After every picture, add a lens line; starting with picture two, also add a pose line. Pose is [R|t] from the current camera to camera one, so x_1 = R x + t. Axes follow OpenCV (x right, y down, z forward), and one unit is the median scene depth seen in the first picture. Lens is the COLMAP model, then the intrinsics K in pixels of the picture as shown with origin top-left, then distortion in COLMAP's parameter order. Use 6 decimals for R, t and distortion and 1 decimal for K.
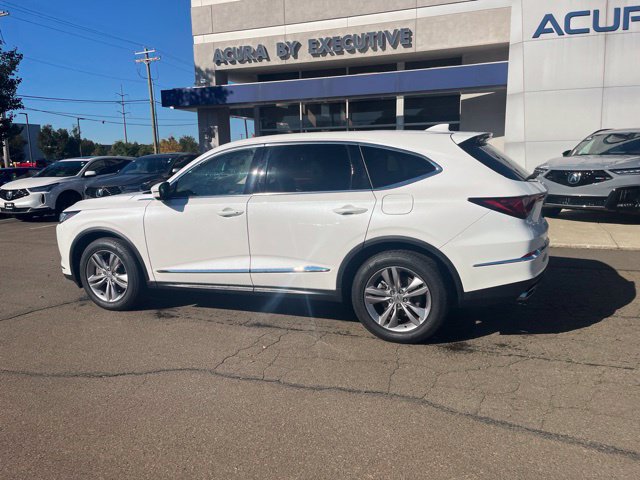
lens RADIAL K [[488.5, 0, 317.7], [0, 488.5, 246.3], [0, 0, 1]] dist [0.077538, -0.096428]
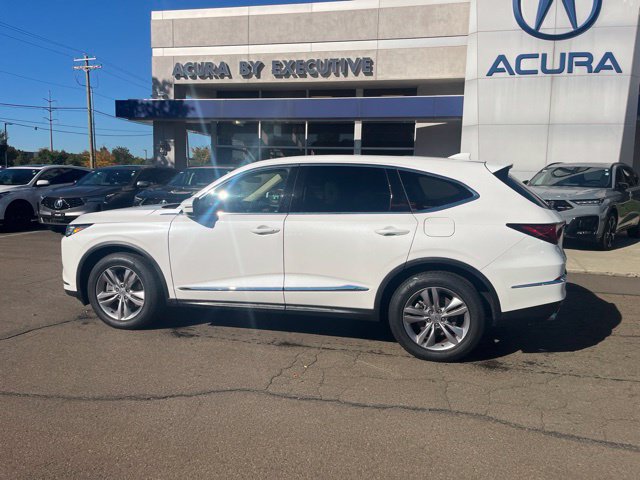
lens RADIAL K [[488.5, 0, 318.4], [0, 488.5, 240.7], [0, 0, 1]] dist [0.077538, -0.096428]
pose [[0.990373, 0.025359, 0.136079, -0.128963], [-0.018699, 0.998574, -0.049997, -0.000008], [-0.137153, 0.046971, 0.989436, -0.000440]]
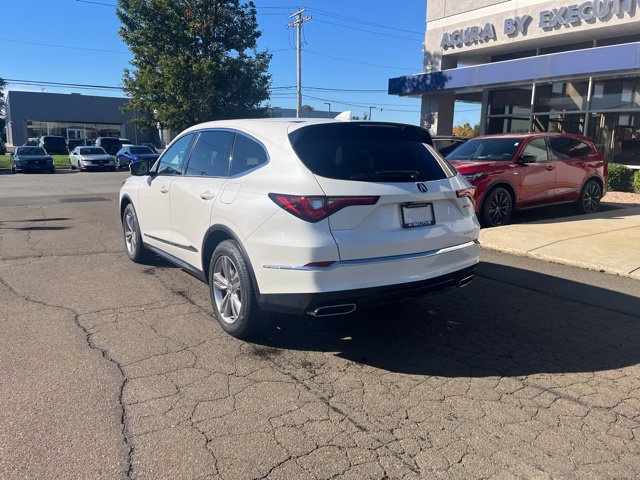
lens RADIAL K [[488.5, 0, 317.1], [0, 488.5, 237.3], [0, 0, 1]] dist [0.077538, -0.096428]
pose [[0.822917, 0.135574, -0.551749, 0.474274], [-0.130372, 0.990260, 0.048877, -0.038324], [0.553001, 0.031711, 0.832577, 0.154663]]
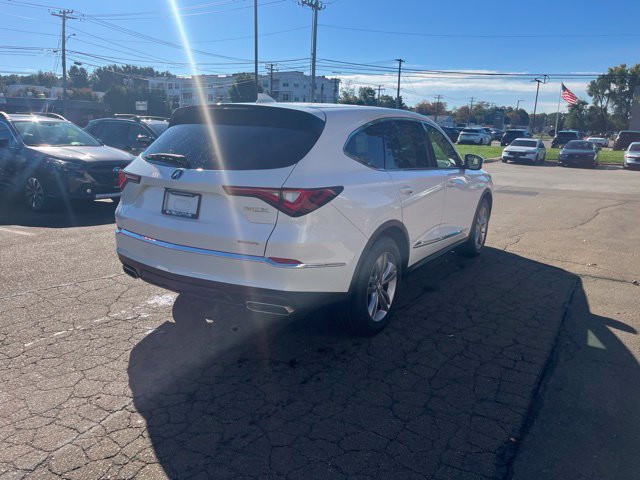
lens RADIAL K [[488.5, 0, 318.9], [0, 488.5, 238.0], [0, 0, 1]] dist [0.077538, -0.096428]
pose [[-0.190204, 0.230838, -0.954220, 0.705093], [-0.199178, 0.942677, 0.267748, -0.168938], [0.961328, 0.240986, -0.133323, 0.815942]]
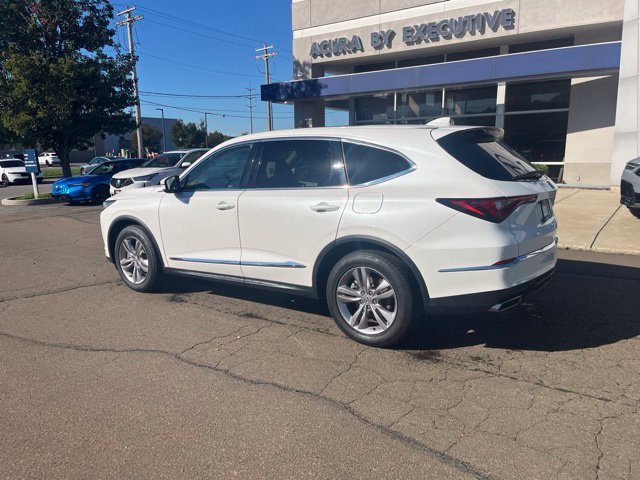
lens RADIAL K [[488.5, 0, 317.6], [0, 488.5, 246.7], [0, 0, 1]] dist [0.077538, -0.096428]
pose [[0.970866, 0.048077, -0.234750, 0.164210], [-0.043544, 0.998752, 0.024459, -0.010285], [0.235633, -0.013524, 0.971748, 0.020088]]
